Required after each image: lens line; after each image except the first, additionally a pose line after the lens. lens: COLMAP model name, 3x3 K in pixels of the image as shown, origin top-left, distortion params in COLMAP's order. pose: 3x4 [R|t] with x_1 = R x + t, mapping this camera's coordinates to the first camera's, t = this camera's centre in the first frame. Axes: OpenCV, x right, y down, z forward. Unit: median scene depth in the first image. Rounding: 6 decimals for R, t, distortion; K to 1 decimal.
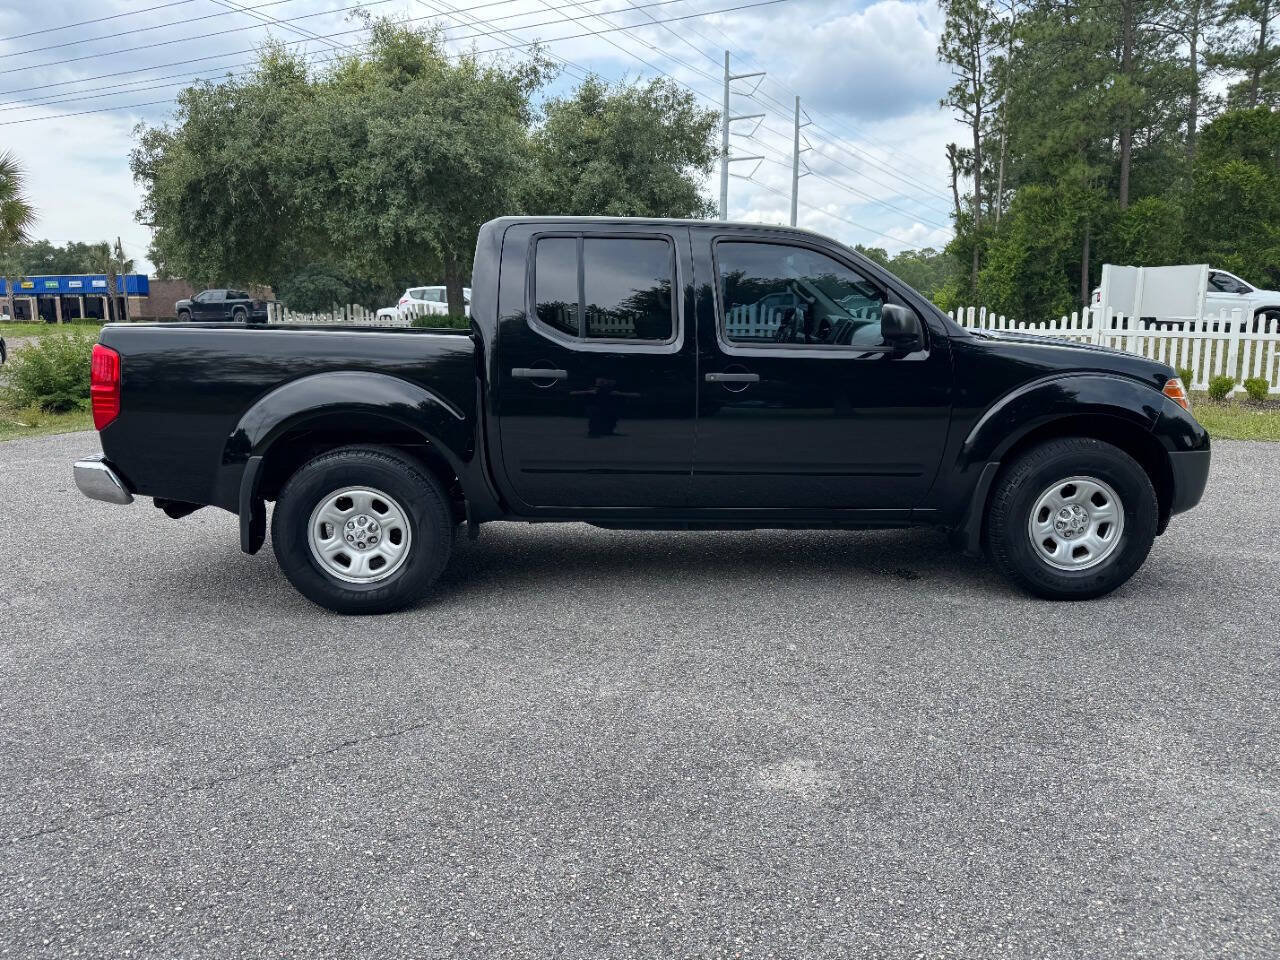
lens RADIAL K [[911.7, 0, 639.2], [0, 911.7, 483.8], [0, 0, 1]] dist [0.015175, -0.015861]
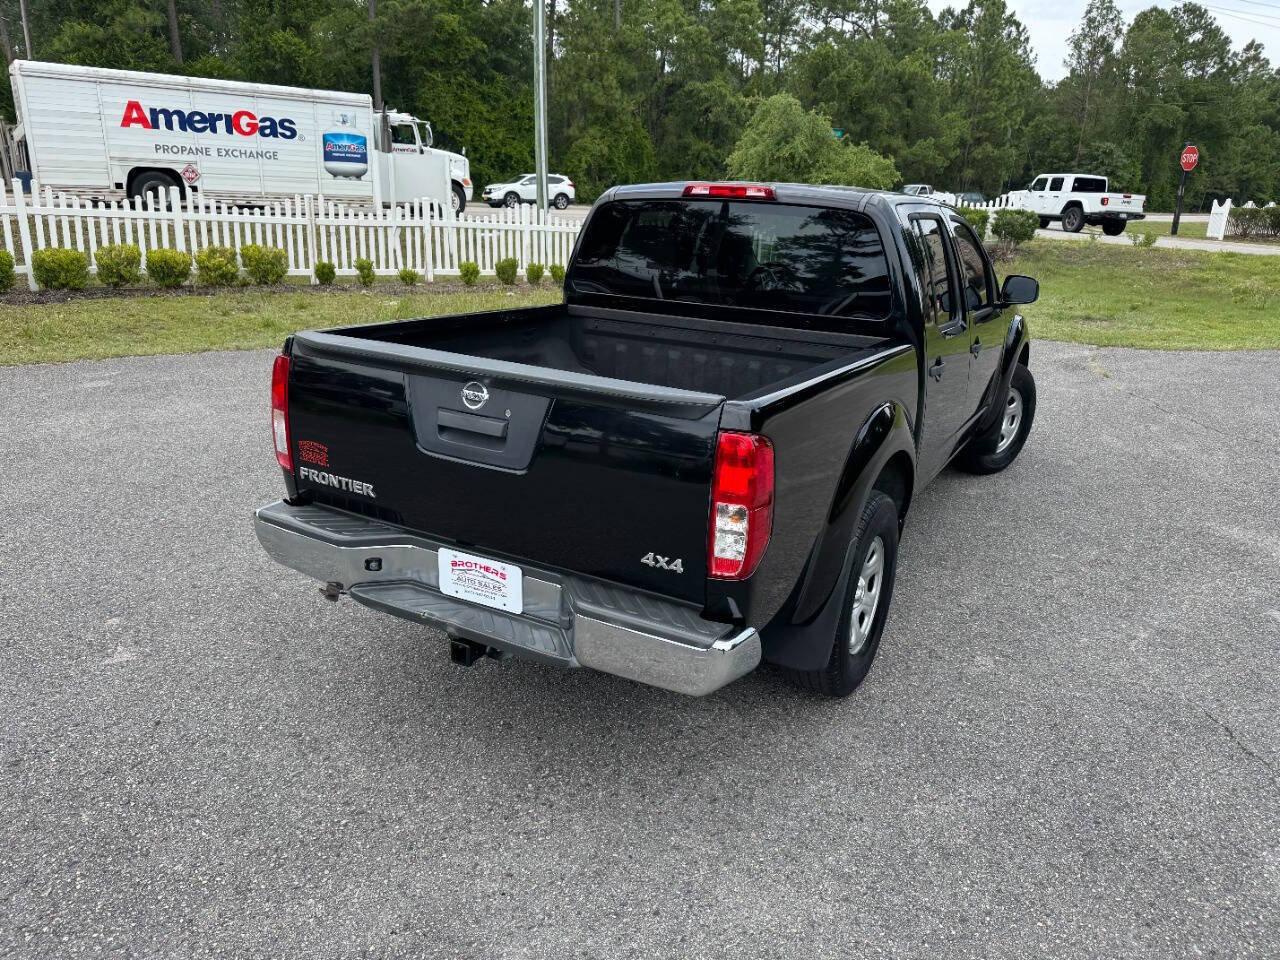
lens RADIAL K [[911.7, 0, 650.8], [0, 911.7, 478.9], [0, 0, 1]] dist [0.015175, -0.015861]
pose [[0.525962, -0.242260, 0.815276, -0.101704], [0.119622, 0.970117, 0.211100, -0.023853], [-0.842054, -0.013506, 0.539224, 0.068195]]
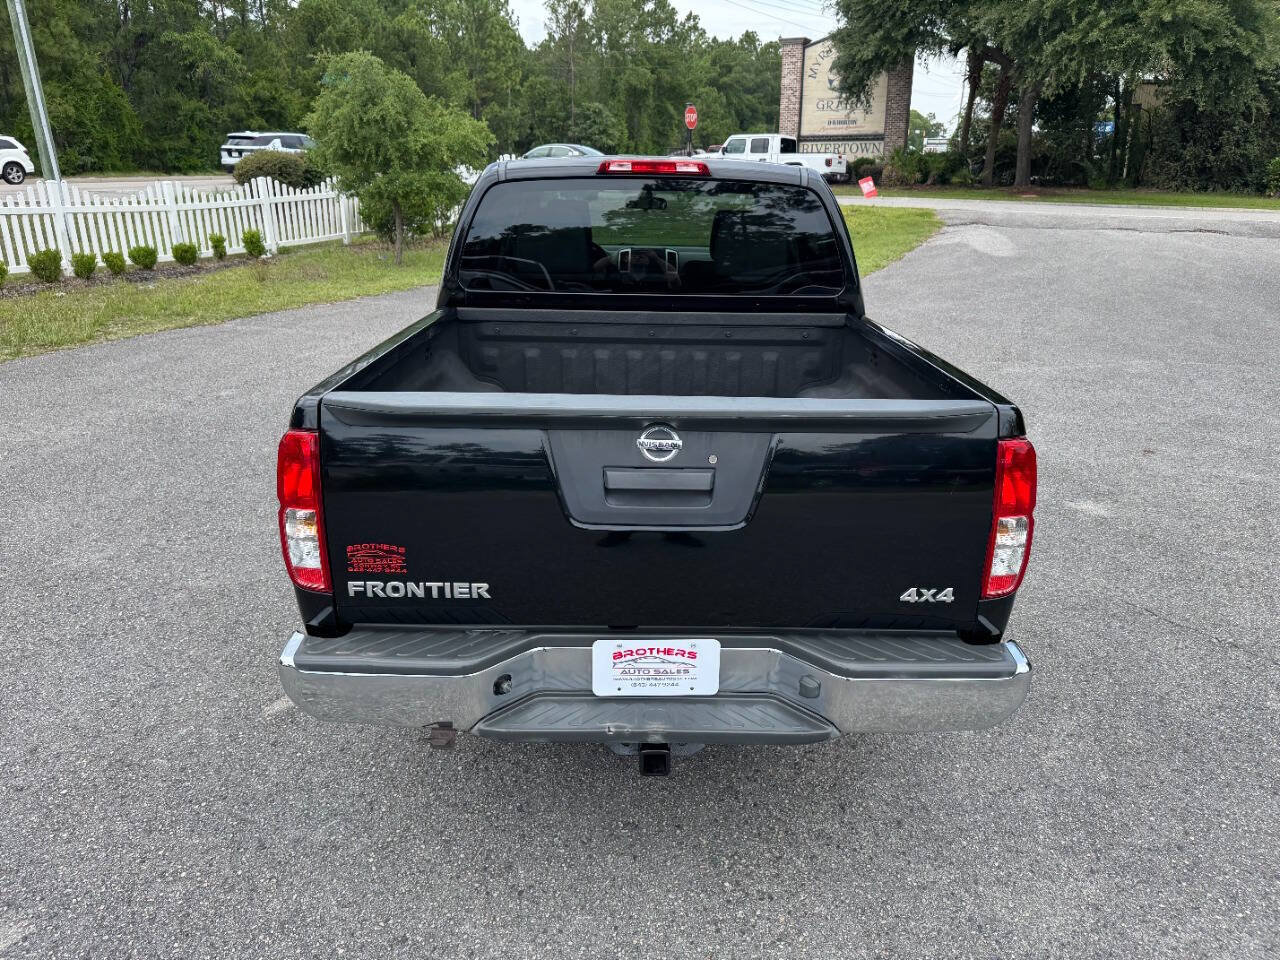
lens RADIAL K [[911.7, 0, 644.2], [0, 911.7, 472.7], [0, 0, 1]] dist [0.015175, -0.015861]
pose [[0.051913, -0.324949, 0.944306, -0.102785], [0.170973, 0.934512, 0.312180, -0.031649], [-0.983907, 0.145245, 0.104071, 0.107529]]
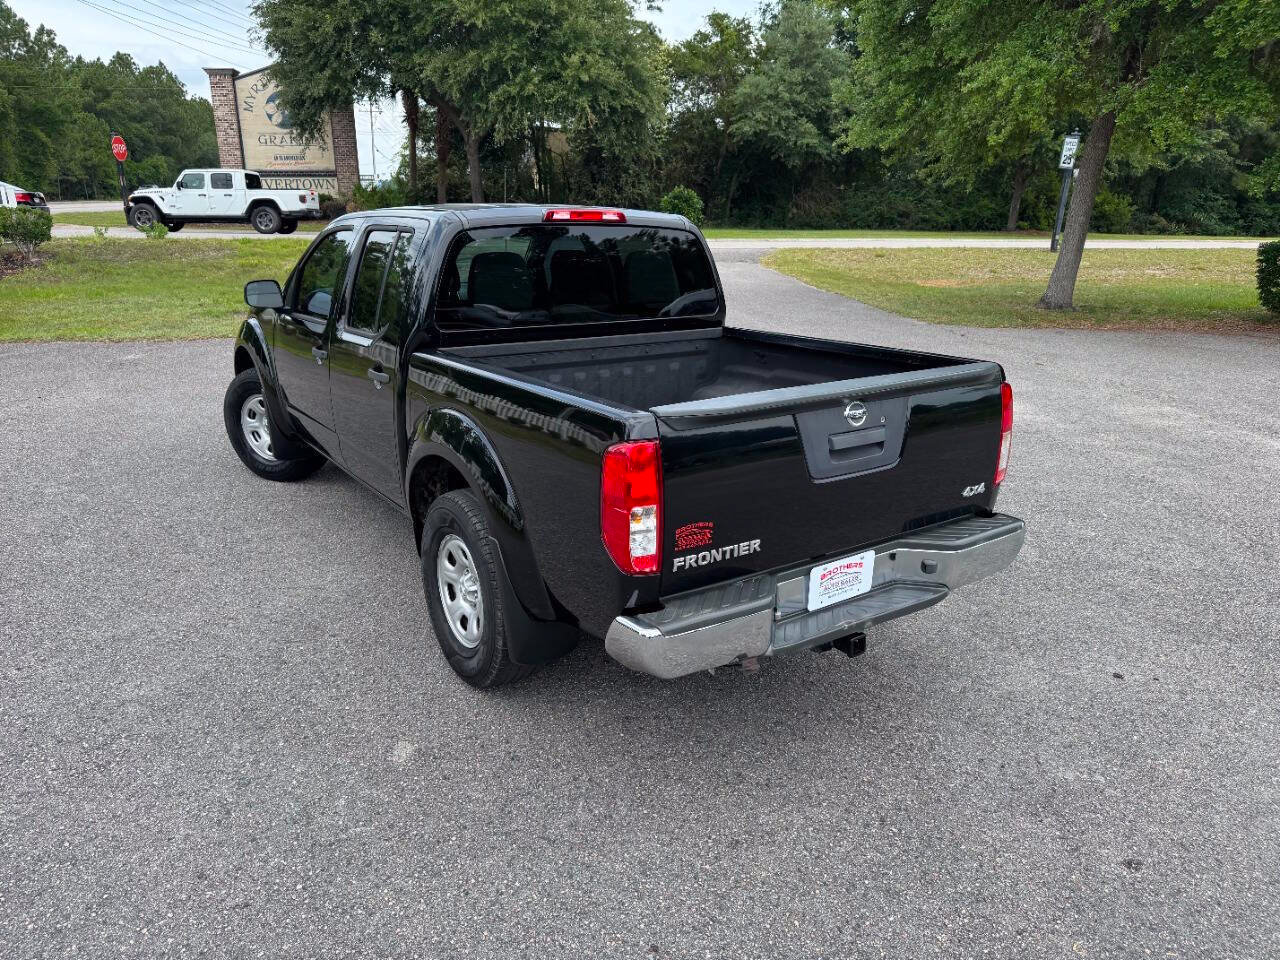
lens RADIAL K [[911.7, 0, 640.4], [0, 911.7, 488.1], [0, 0, 1]] dist [0.015175, -0.015861]
pose [[-0.515357, -0.263361, 0.815505, -0.105808], [0.144554, 0.911258, 0.385634, -0.041664], [-0.844696, 0.316623, -0.431554, 0.157072]]
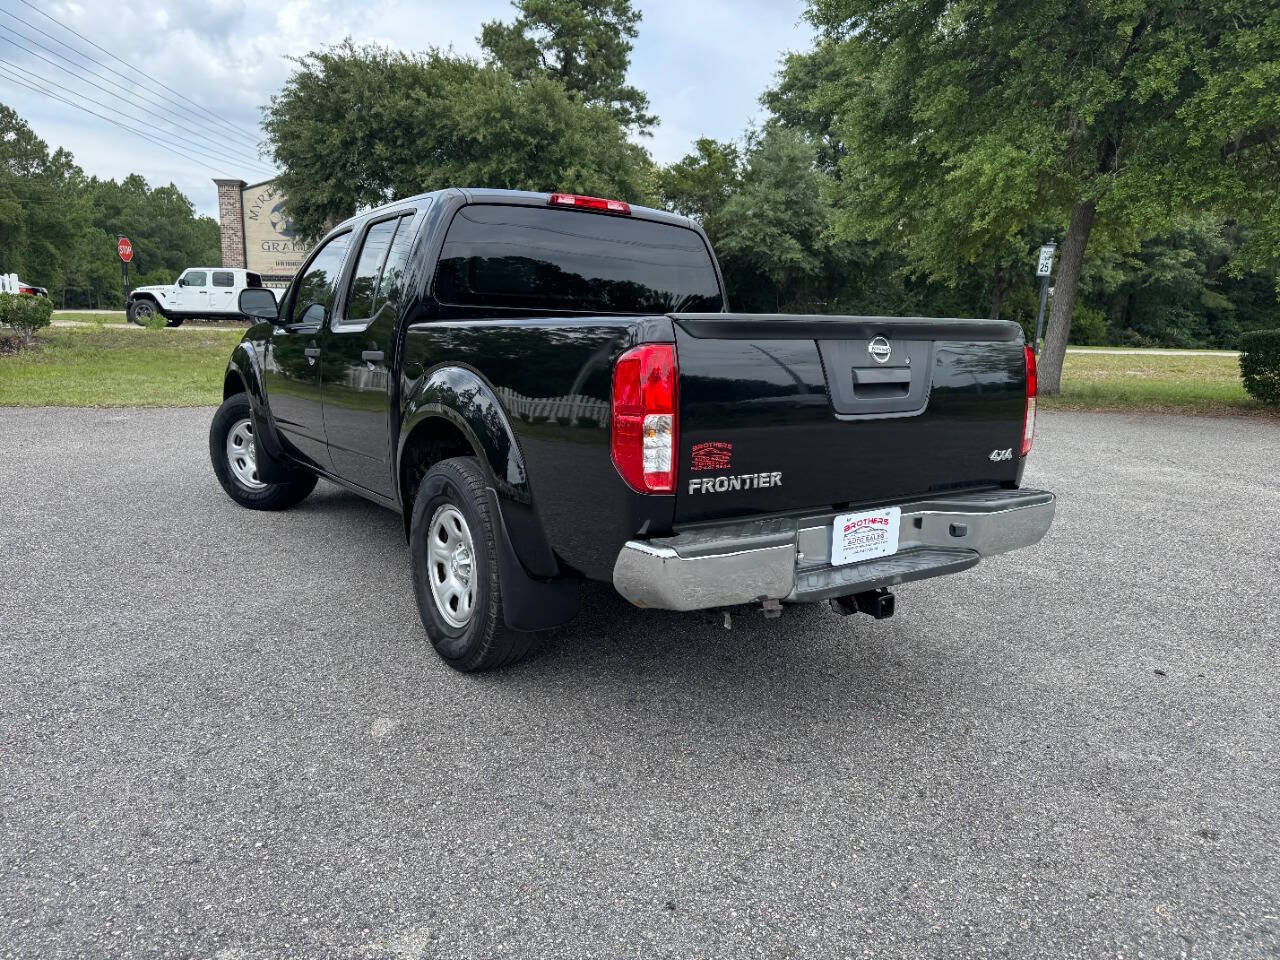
lens RADIAL K [[911.7, 0, 635.9], [0, 911.7, 483.5], [0, 0, 1]] dist [0.015175, -0.015861]
pose [[-0.521411, -0.161973, 0.837792, -0.103636], [0.132047, 0.954676, 0.266752, -0.028401], [-0.843027, 0.249716, -0.476391, 0.159949]]
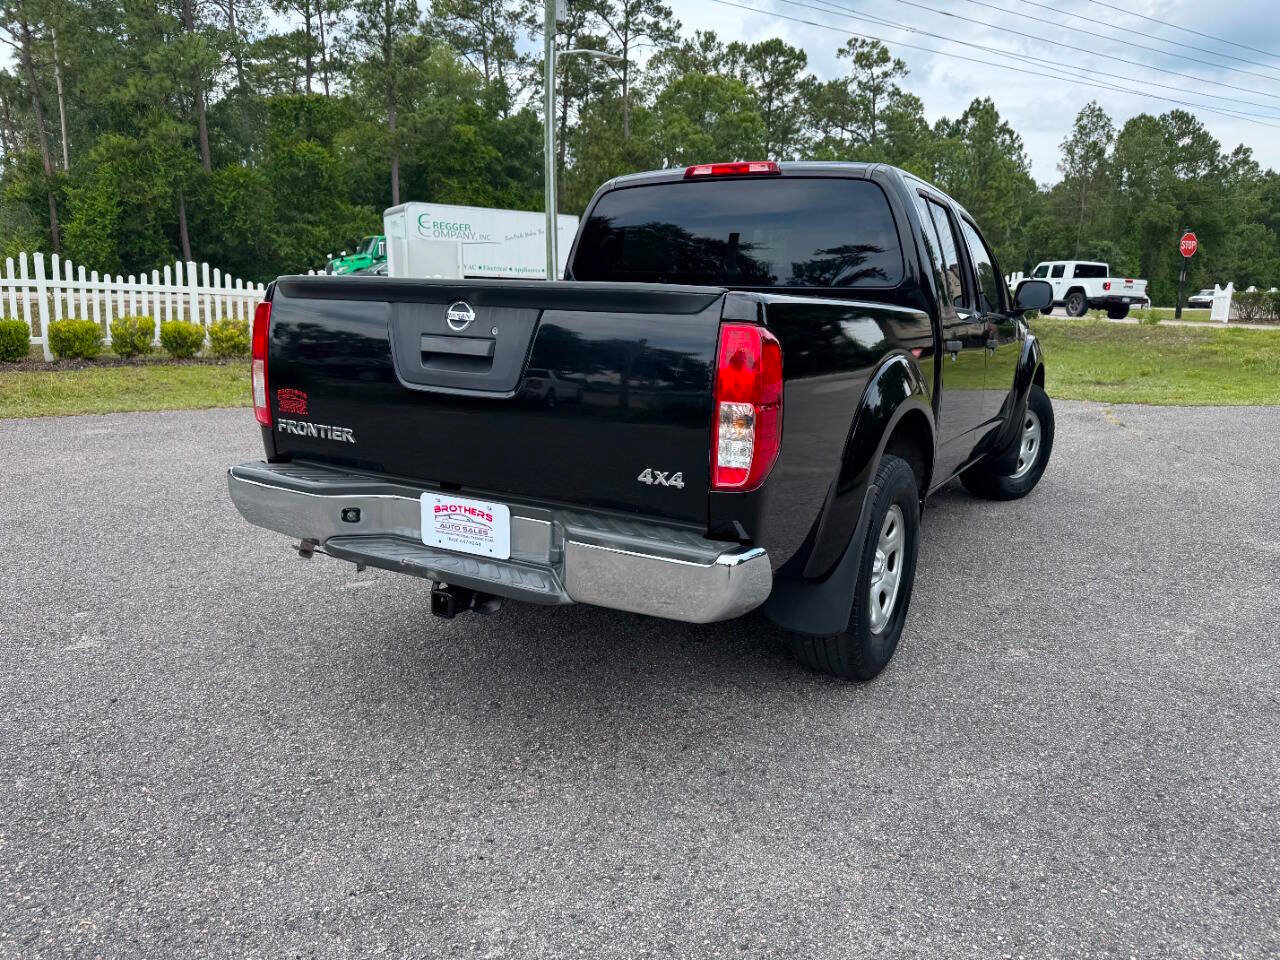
lens RADIAL K [[911.7, 0, 645.6], [0, 911.7, 478.8], [0, 0, 1]] dist [0.015175, -0.015861]
pose [[0.538614, -0.156597, 0.827872, -0.099434], [0.128170, 0.986369, 0.103190, -0.012081], [-0.832747, 0.050528, 0.551344, 0.070461]]
